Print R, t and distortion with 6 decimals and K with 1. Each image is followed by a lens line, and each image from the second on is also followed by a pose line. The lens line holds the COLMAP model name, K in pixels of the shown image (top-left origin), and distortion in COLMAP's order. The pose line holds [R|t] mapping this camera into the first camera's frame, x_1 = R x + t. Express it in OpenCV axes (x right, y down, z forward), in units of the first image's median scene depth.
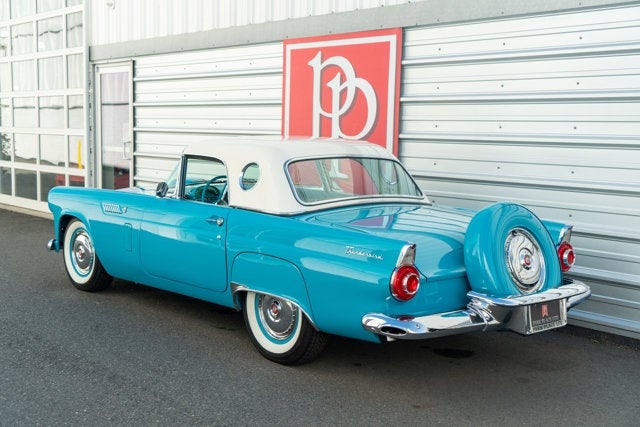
lens RADIAL K [[775.5, 0, 303.6], [0, 775.5, 213.9], [0, 0, 1]] dist [0.017234, 0.011632]
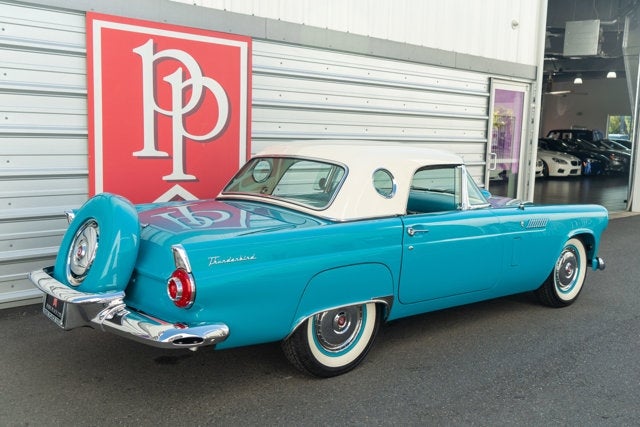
lens RADIAL K [[641.3, 0, 304.9], [0, 641.3, 213.8], [0, 0, 1]] dist [0.001691, 0.000436]
pose [[0.010458, -0.143374, 0.989613, -0.736952], [0.083815, 0.986310, 0.142010, -0.105460], [-0.996426, 0.081459, 0.022331, 0.843907]]
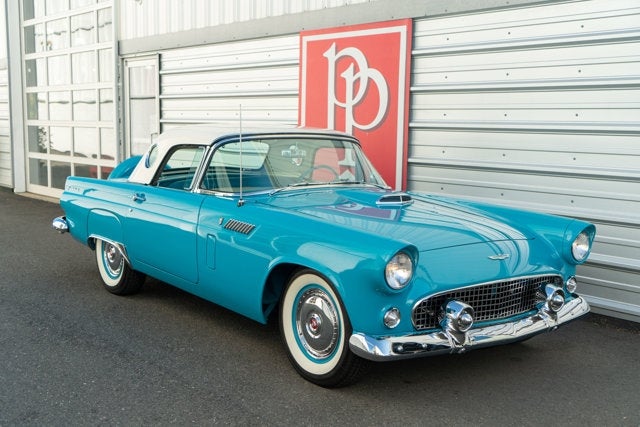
lens RADIAL K [[775.5, 0, 303.6], [0, 775.5, 213.9], [0, 0, 1]] dist [0.017234, 0.011632]
pose [[0.998734, 0.000013, -0.050311, 0.032780], [0.000421, 0.999963, 0.008621, 0.007446], [0.050310, -0.008631, 0.998696, -0.025712]]
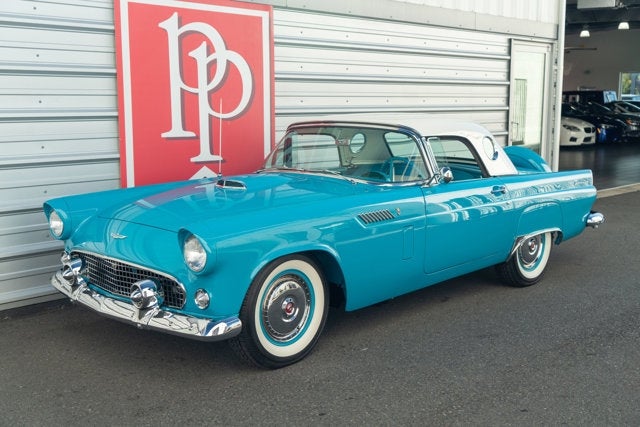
lens RADIAL K [[775.5, 0, 303.6], [0, 775.5, 213.9], [0, 0, 1]] dist [0.017234, 0.011632]
pose [[-0.051892, -0.157026, 0.986230, -0.851610], [0.115120, 0.980037, 0.162097, -0.120168], [-0.991995, 0.121946, -0.032779, 0.937004]]
